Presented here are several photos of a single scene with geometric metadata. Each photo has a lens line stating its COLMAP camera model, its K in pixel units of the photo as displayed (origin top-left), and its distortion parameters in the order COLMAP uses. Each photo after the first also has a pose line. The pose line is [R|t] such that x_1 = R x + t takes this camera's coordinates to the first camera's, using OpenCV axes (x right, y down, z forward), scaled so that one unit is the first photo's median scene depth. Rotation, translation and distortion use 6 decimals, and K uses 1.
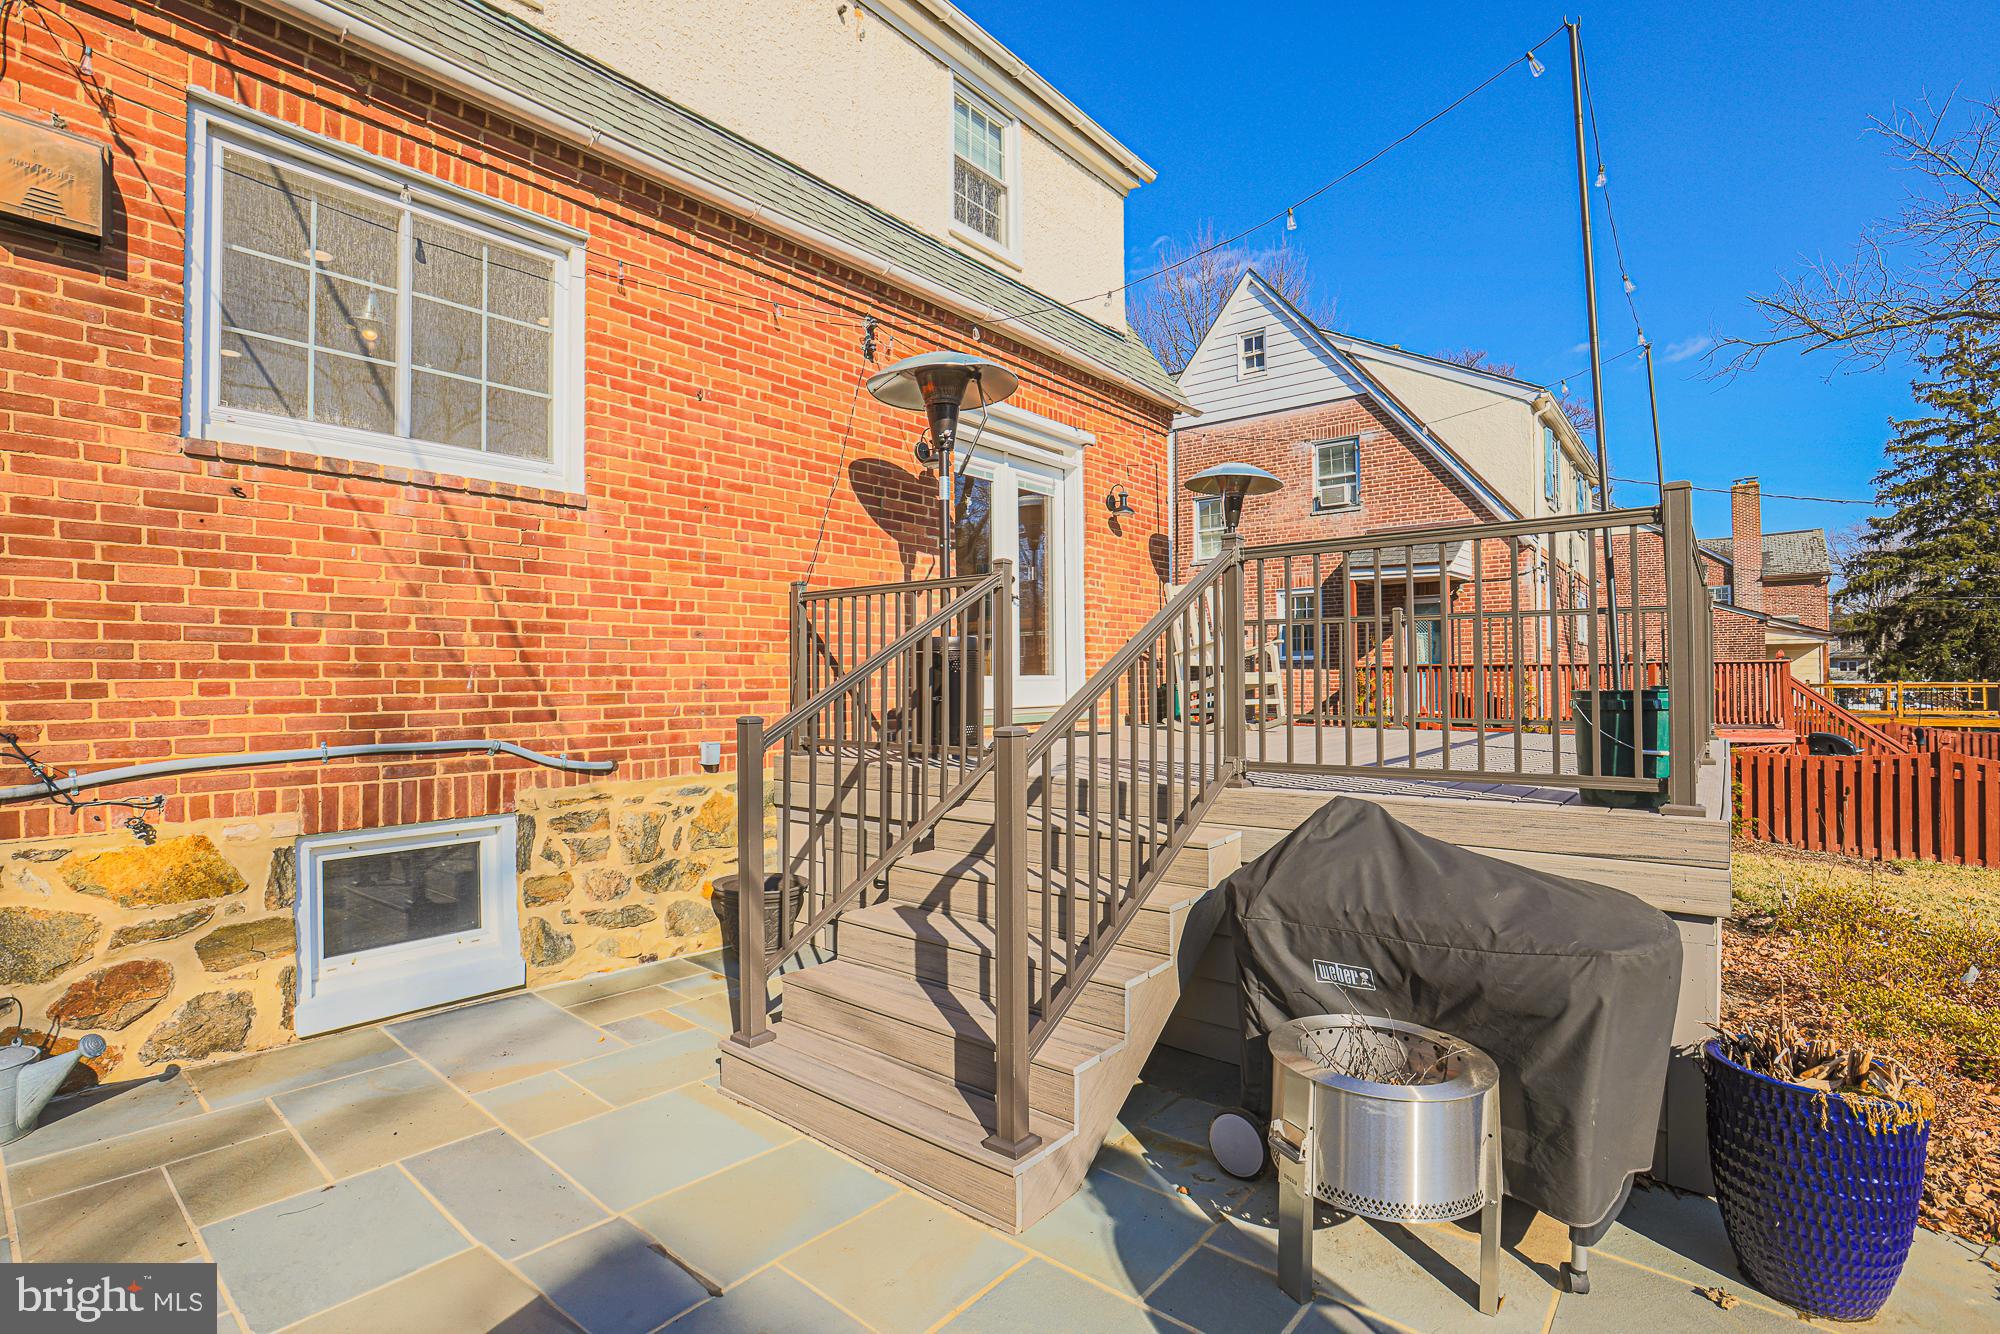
lens RADIAL K [[913.9, 0, 1015.9], [0, 913.9, 667.2], [0, 0, 1]] dist [-0.044144, 0.012866]
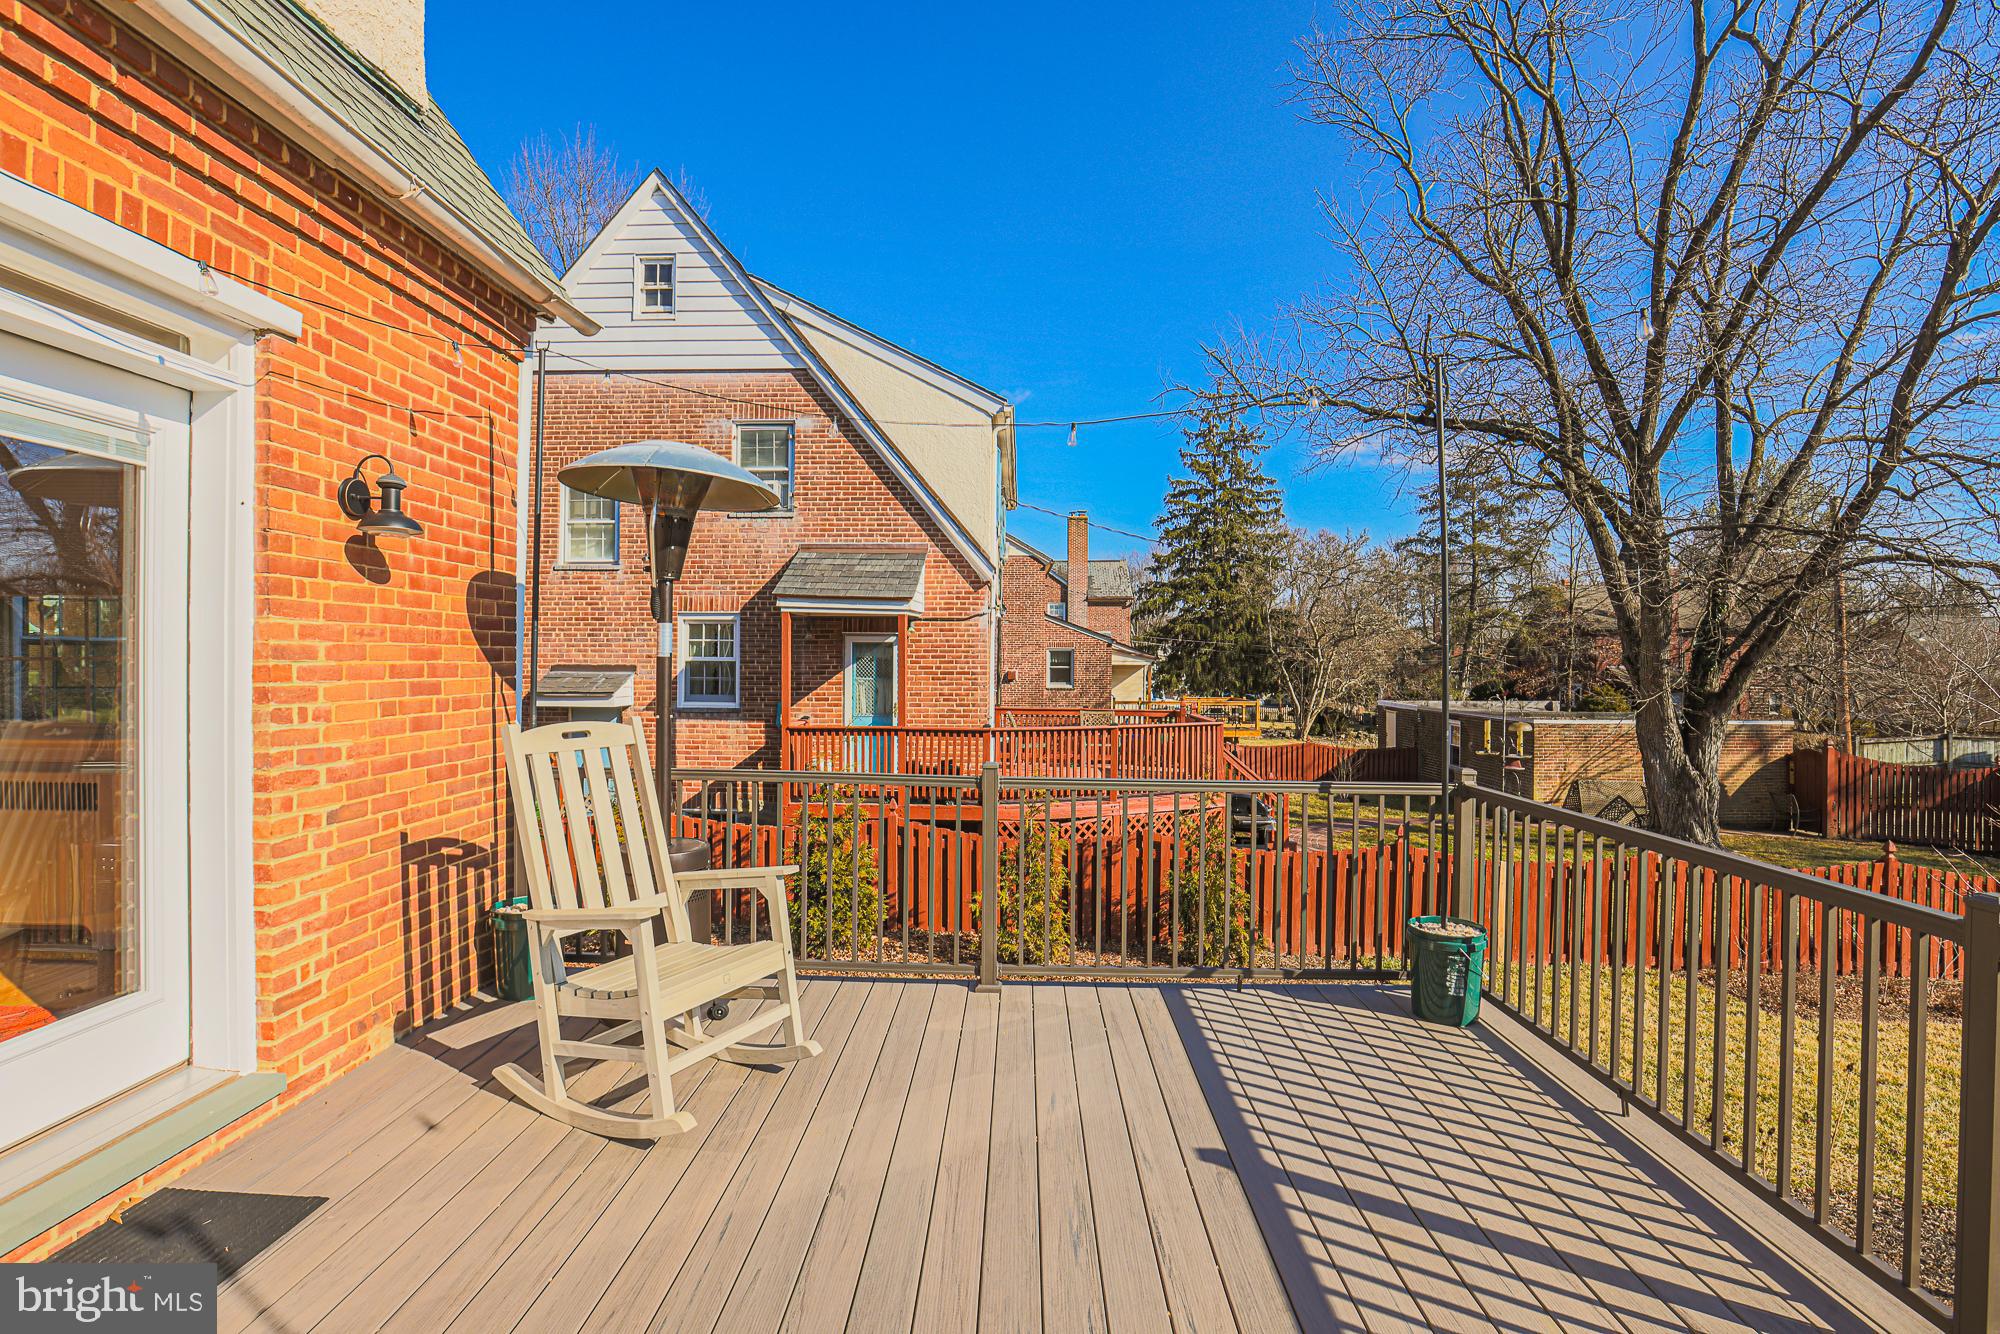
lens RADIAL K [[926.5, 0, 996.3], [0, 926.5, 656.5], [0, 0, 1]] dist [-0.059978, 0.031414]
pose [[0.798188, 0.016666, 0.602178, 0.150518], [-0.022468, 0.999745, 0.002112, -0.198319], [-0.601990, -0.015215, 0.798359, 0.868771]]
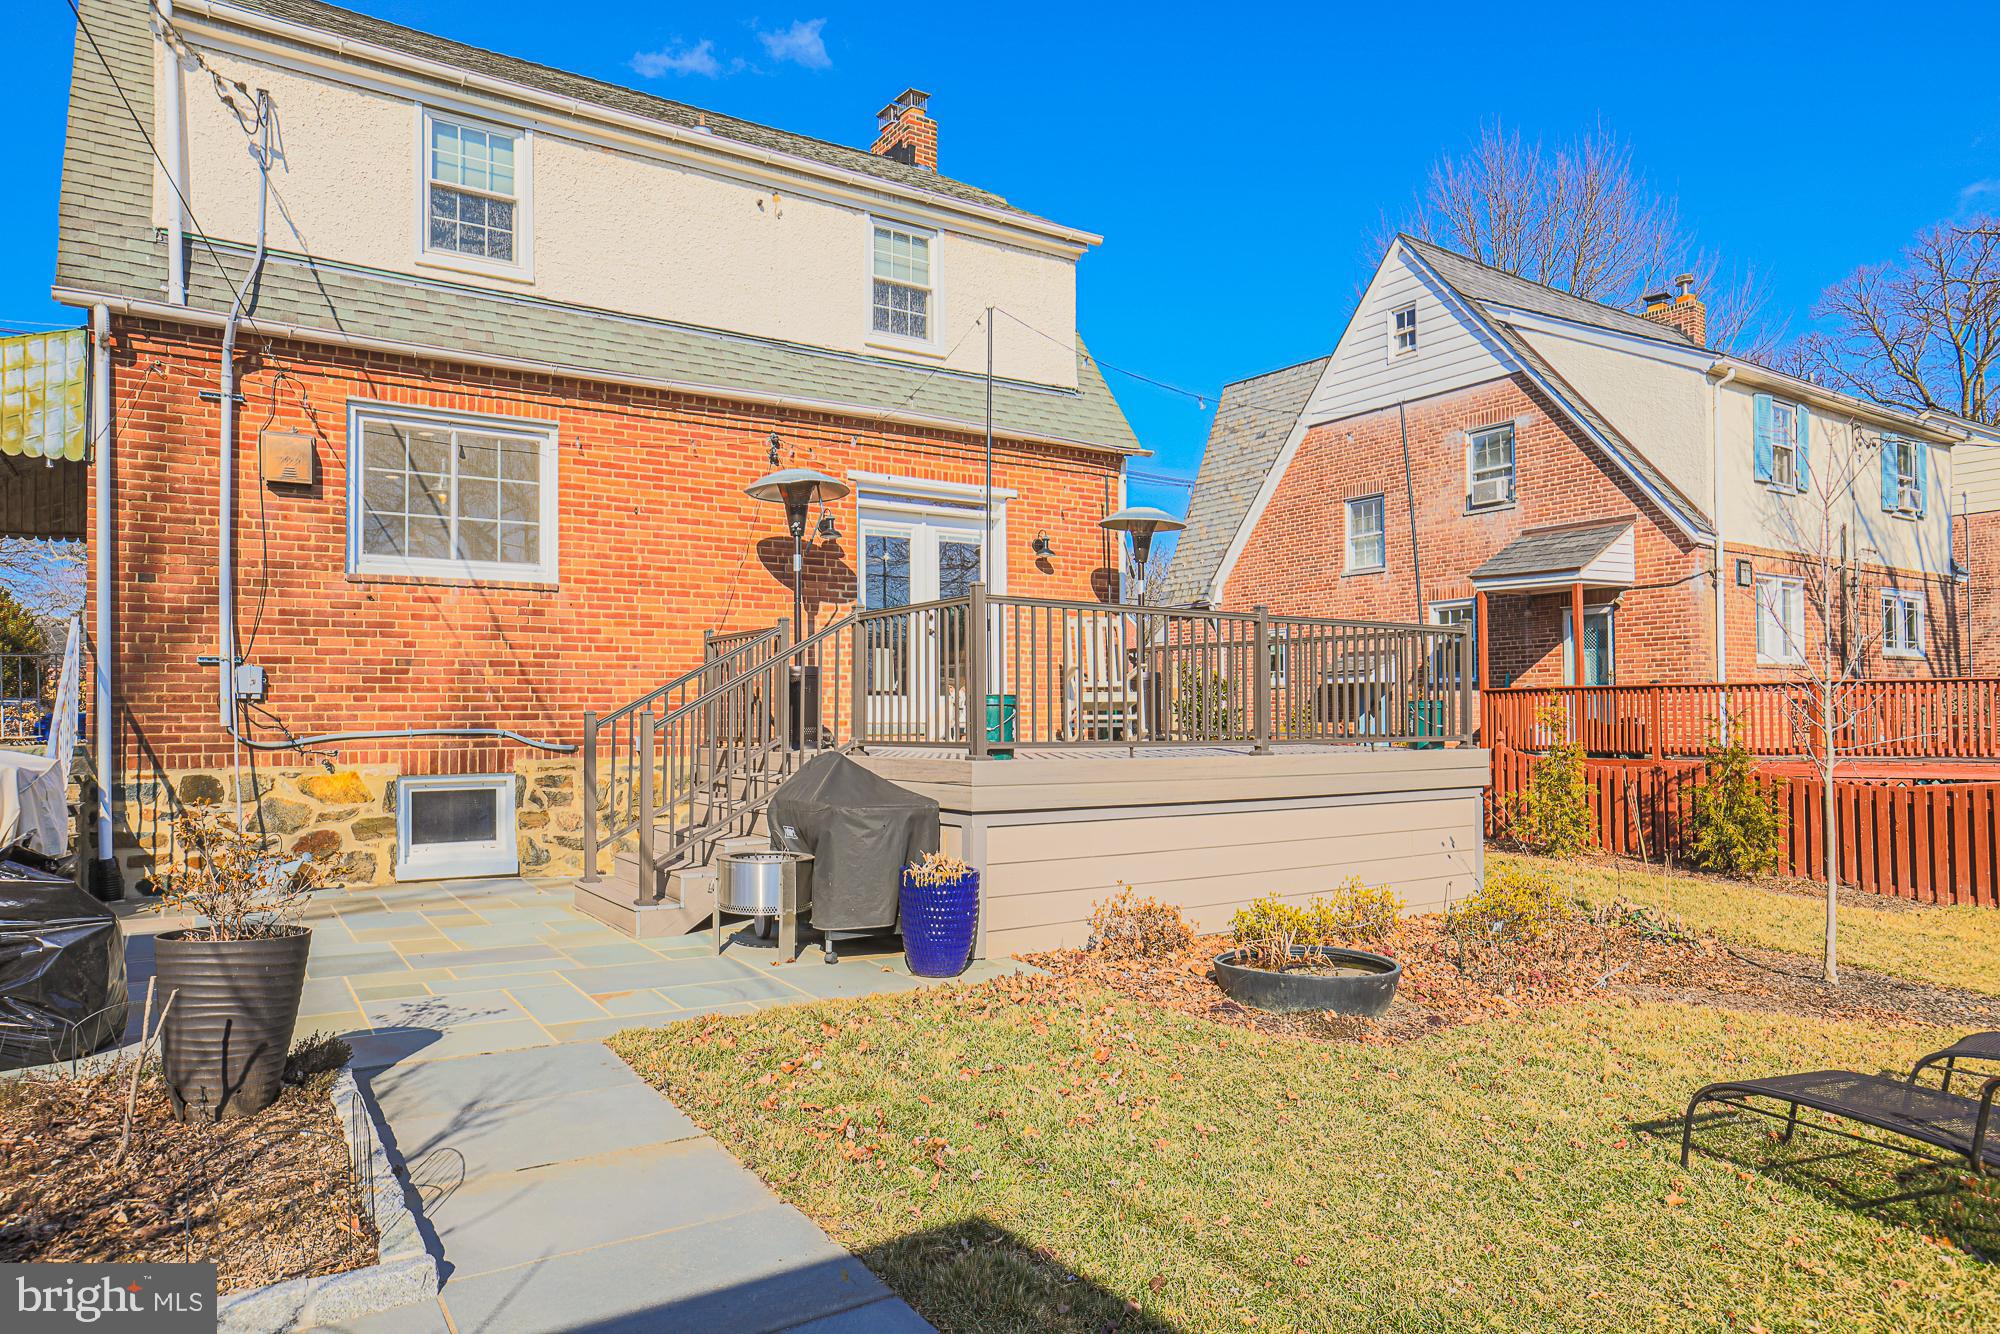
lens RADIAL K [[1198.4, 0, 997.4], [0, 1198.4, 694.1], [0, 0, 1]] dist [-0.014654, -0.000574]
pose [[0.951348, -0.002608, -0.308106, 0.856714], [0.001775, 0.999994, -0.002985, 0.017024], [0.308112, 0.002293, 0.951347, -0.738255]]
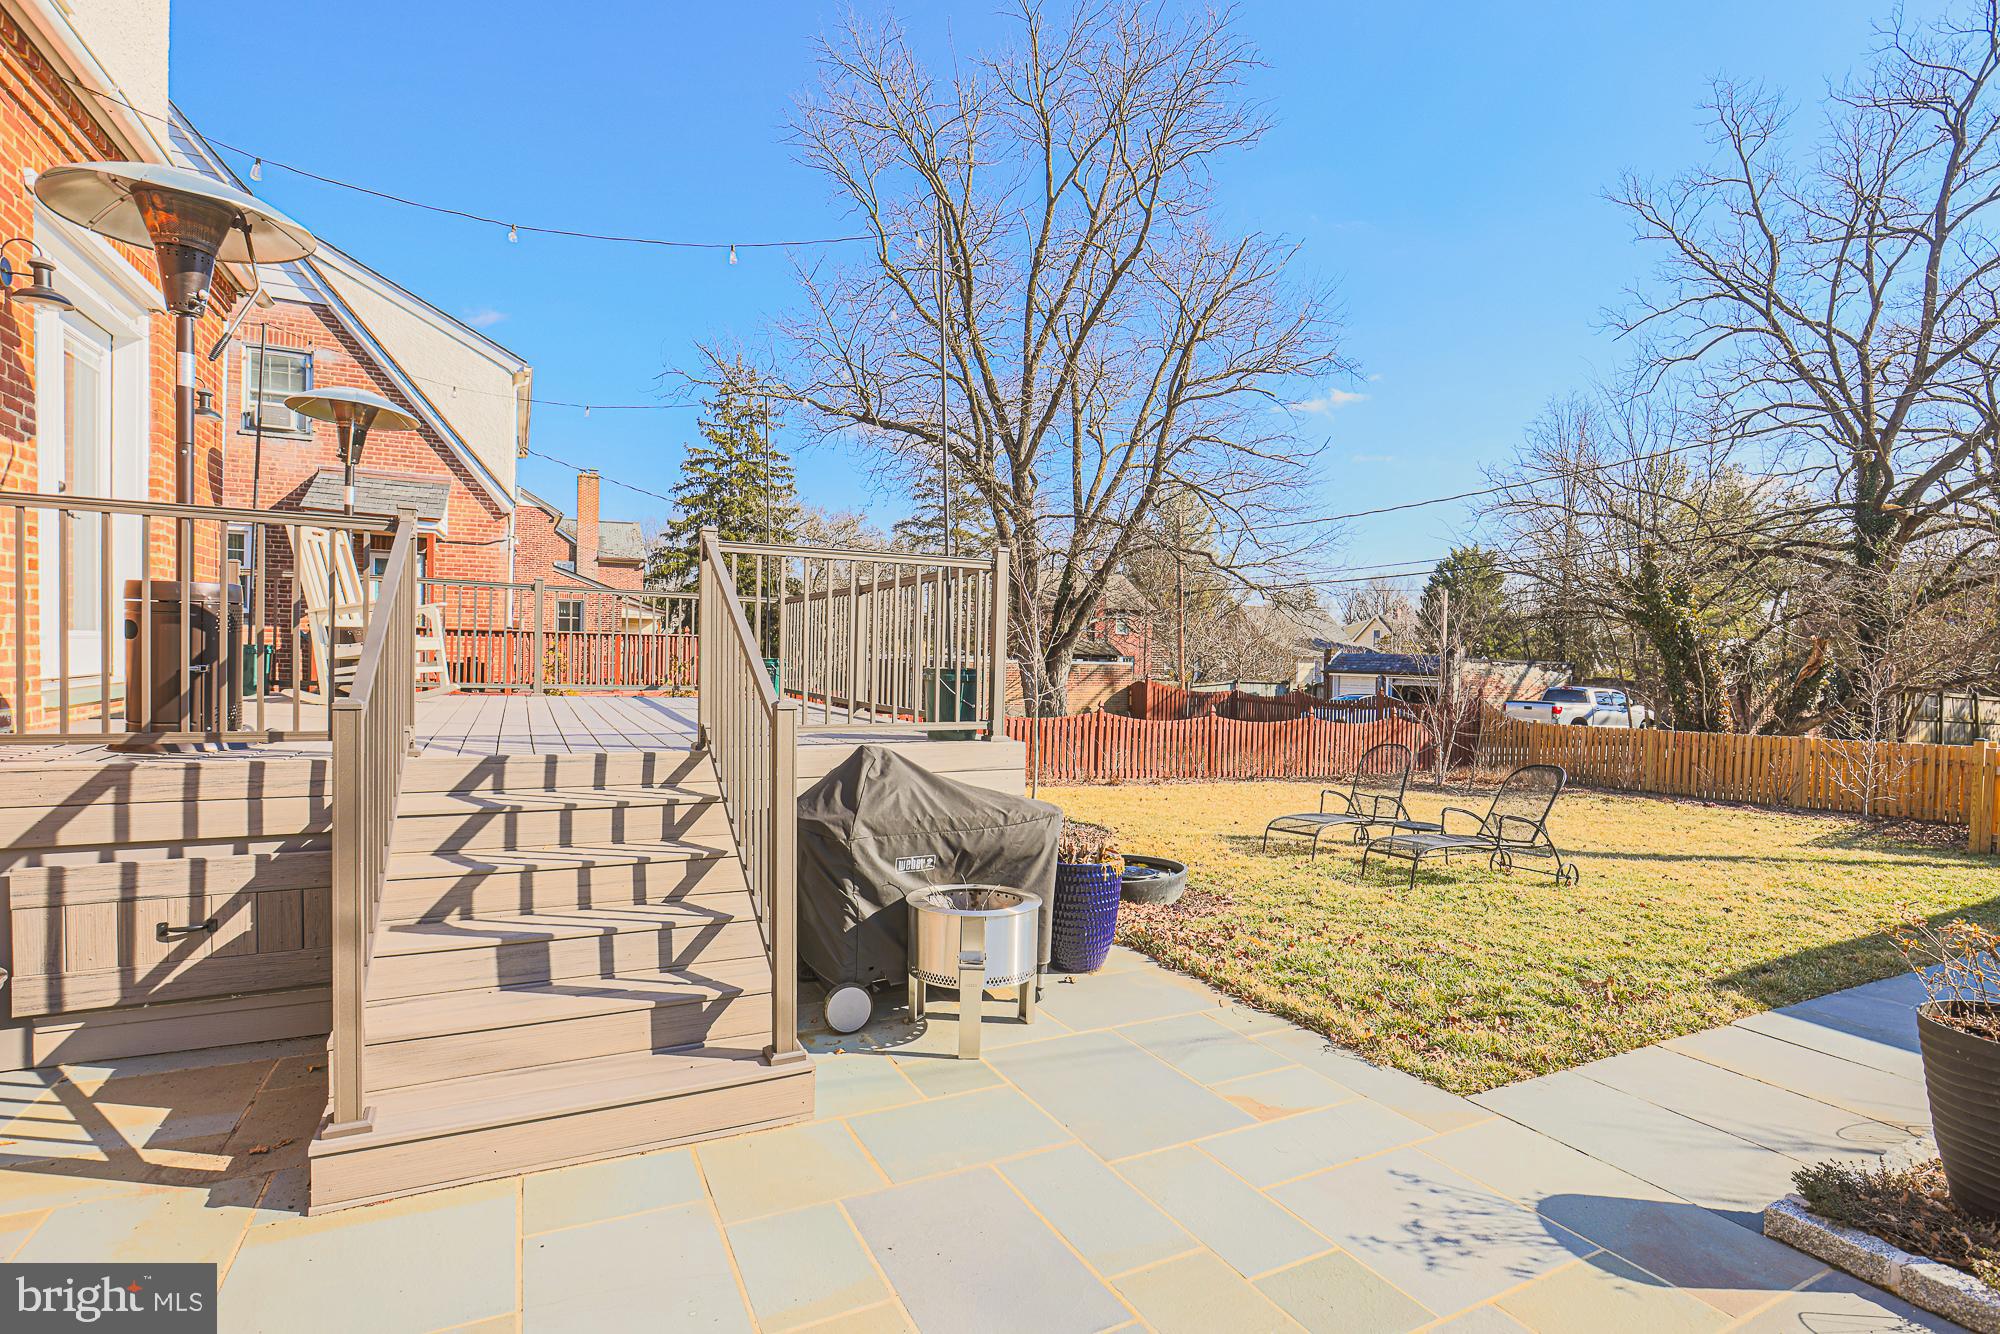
lens RADIAL K [[964.4, 0, 1000.0], [0, 964.4, 667.0], [0, 0, 1]] dist [-0.054082, 0.037471]
pose [[0.414874, 0.003181, 0.909873, -0.516873], [-0.040153, 0.999084, 0.014816, -0.003736], [-0.908993, -0.042681, 0.414621, 0.126104]]
